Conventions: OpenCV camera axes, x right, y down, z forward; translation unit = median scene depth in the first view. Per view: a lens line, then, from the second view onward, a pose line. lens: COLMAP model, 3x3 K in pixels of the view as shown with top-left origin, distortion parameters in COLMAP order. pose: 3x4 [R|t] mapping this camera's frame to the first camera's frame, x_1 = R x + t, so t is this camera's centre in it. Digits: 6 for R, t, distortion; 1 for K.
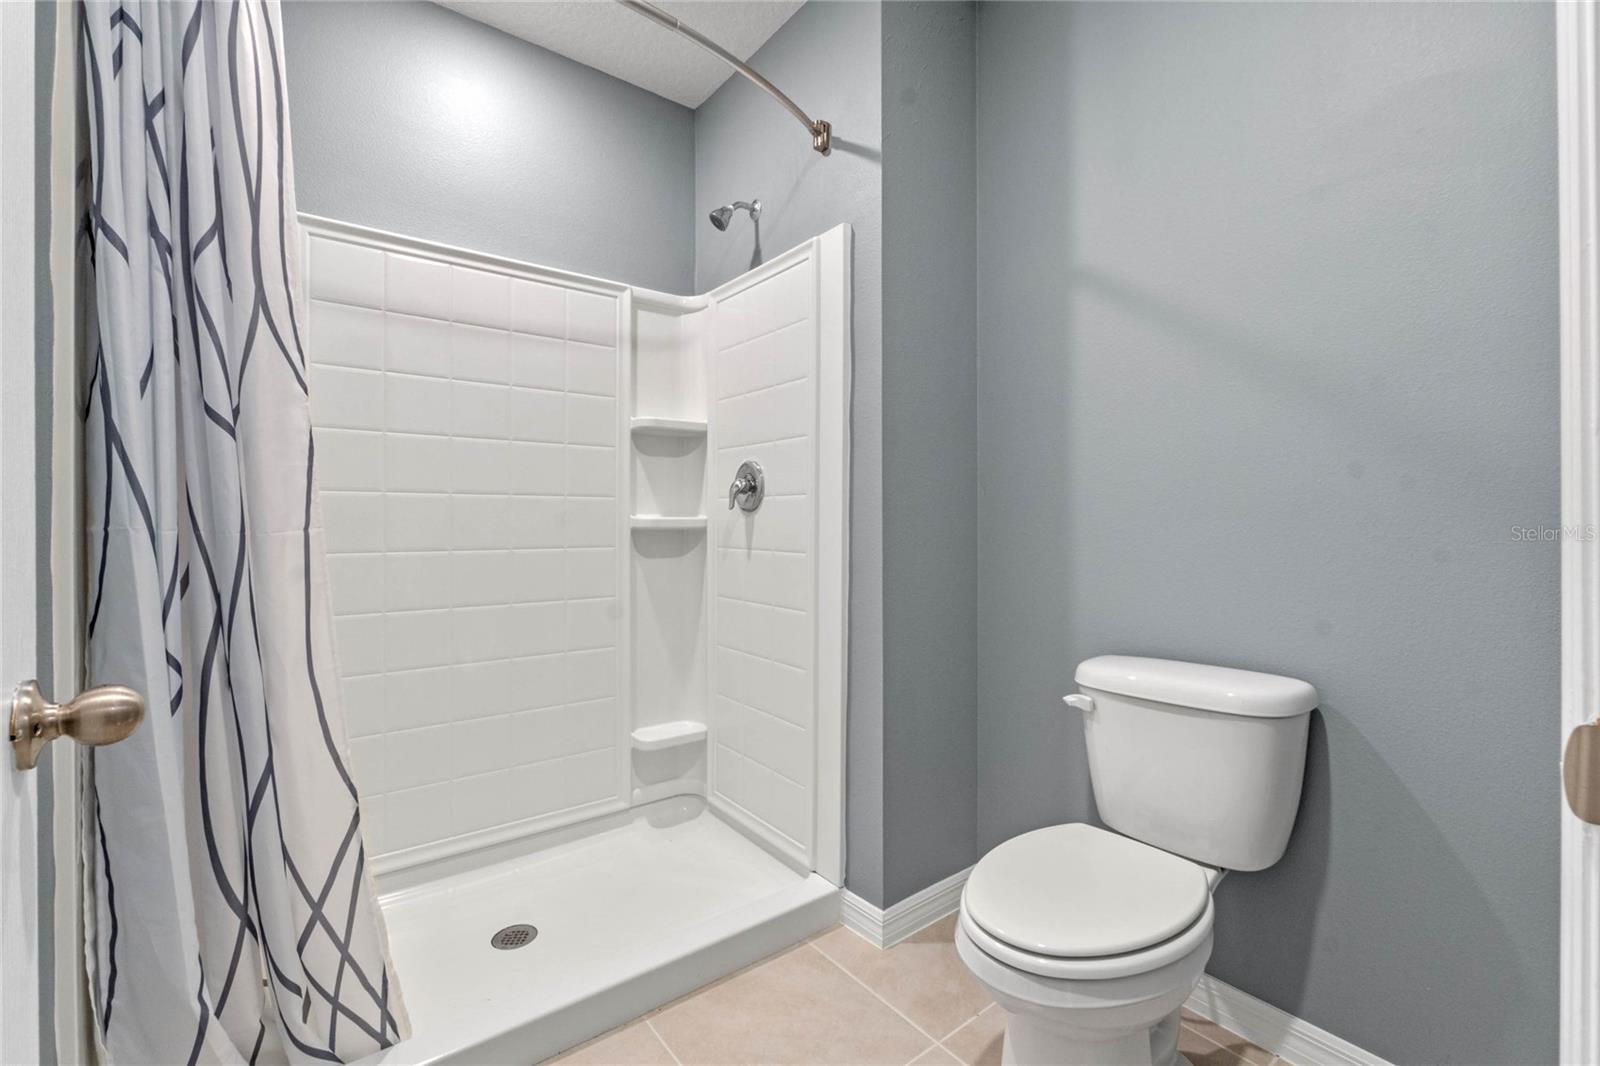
lens RADIAL K [[678.0, 0, 806.0], [0, 678.0, 521.6], [0, 0, 1]] dist [0.000810, 0.014439]
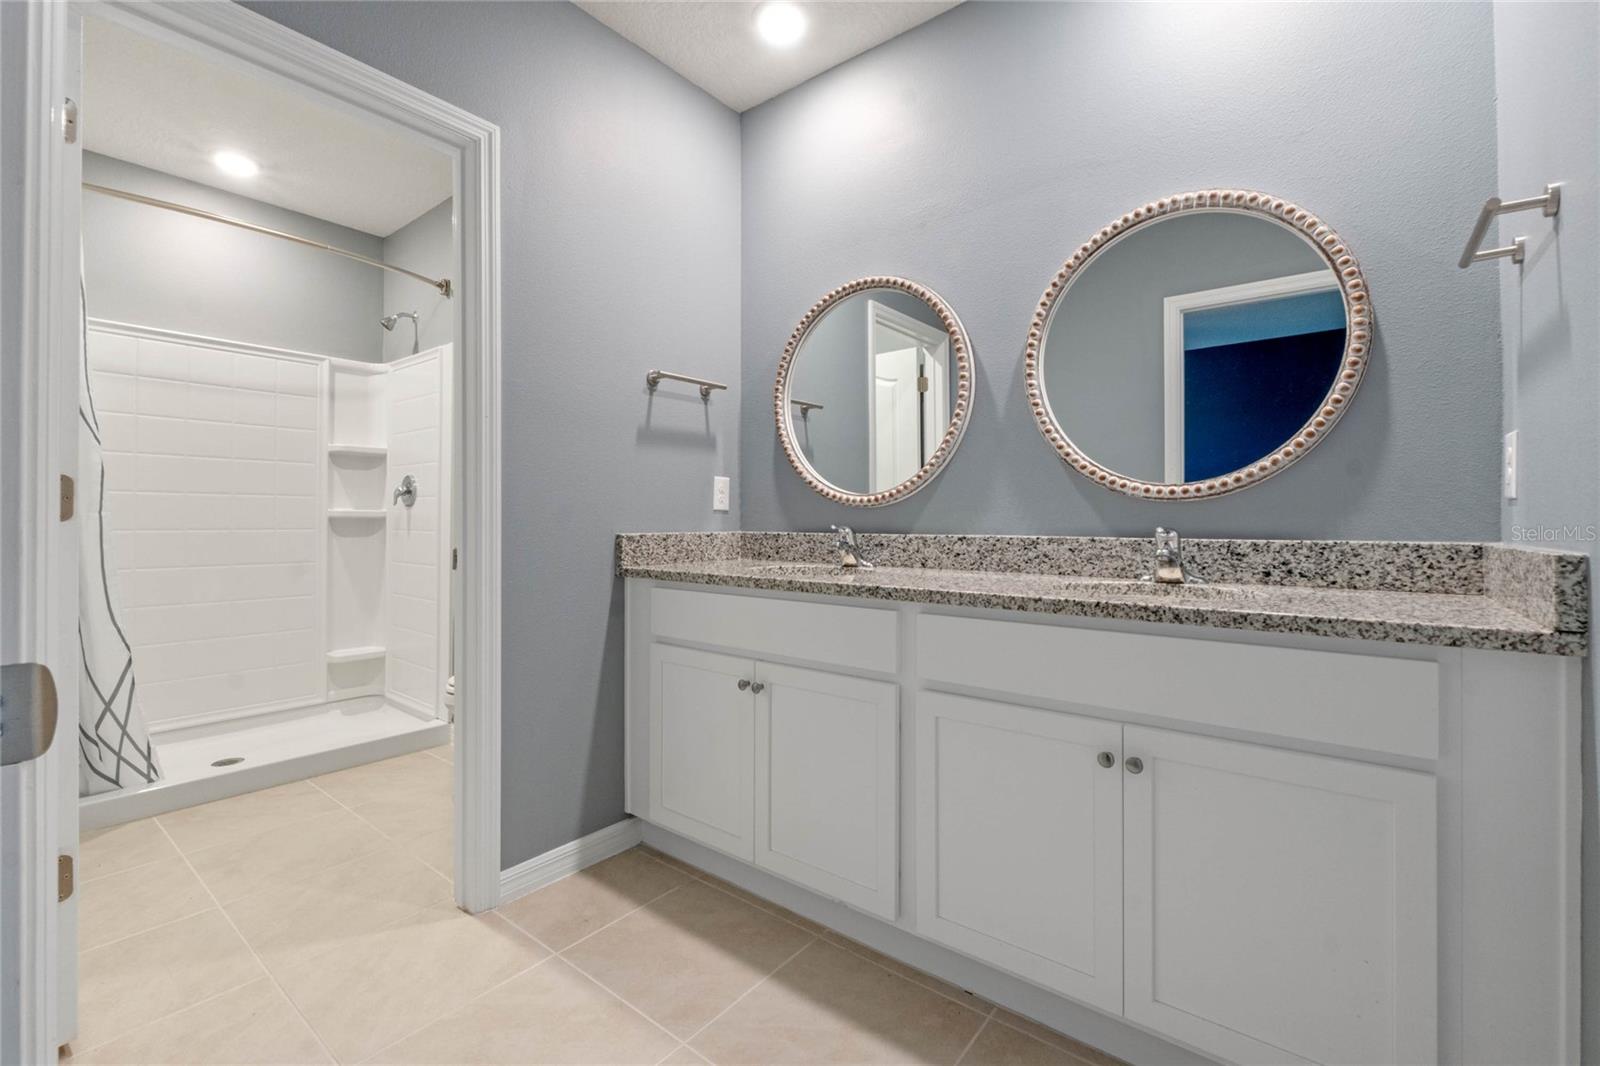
lens RADIAL K [[685.7, 0, 800.0], [0, 685.7, 533.0], [0, 0, 1]] dist [-0.000857, 0.000138]
pose [[0.966892, 0.003525, 0.255161, 0.398899], [-0.002217, 0.999983, -0.005414, 0.055600], [-0.255175, 0.004669, 0.966884, -0.806970]]
